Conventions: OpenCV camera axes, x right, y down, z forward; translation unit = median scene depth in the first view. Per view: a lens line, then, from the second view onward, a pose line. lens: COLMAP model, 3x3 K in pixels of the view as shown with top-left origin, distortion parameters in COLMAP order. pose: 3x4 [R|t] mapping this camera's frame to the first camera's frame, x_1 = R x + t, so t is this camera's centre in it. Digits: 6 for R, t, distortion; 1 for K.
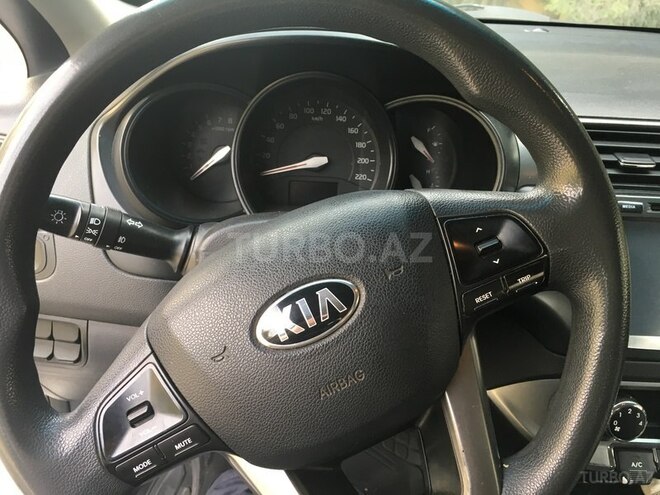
lens RADIAL K [[557.2, 0, 329.2], [0, 557.2, 253.3], [0, 0, 1]] dist [-0.015527, -0.059141]
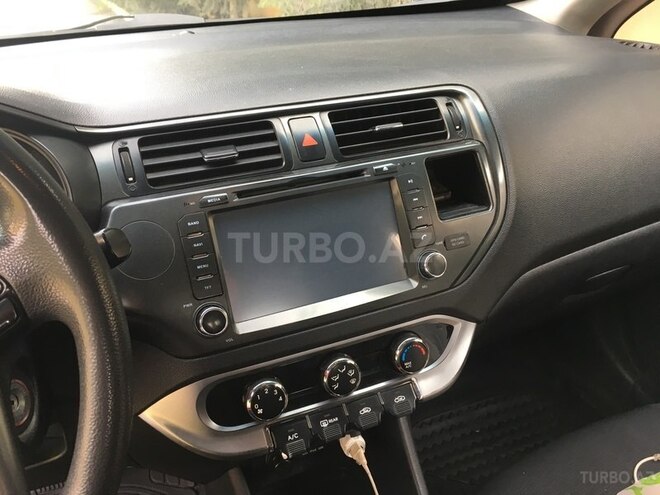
lens RADIAL K [[557.2, 0, 331.5], [0, 557.2, 241.0], [0, 0, 1]] dist [-0.015527, -0.059141]
pose [[0.889221, -0.244193, 0.386853, 0.301047], [0.253855, 0.966871, 0.026806, 0.016123], [-0.380583, 0.074368, 0.921752, -0.032075]]
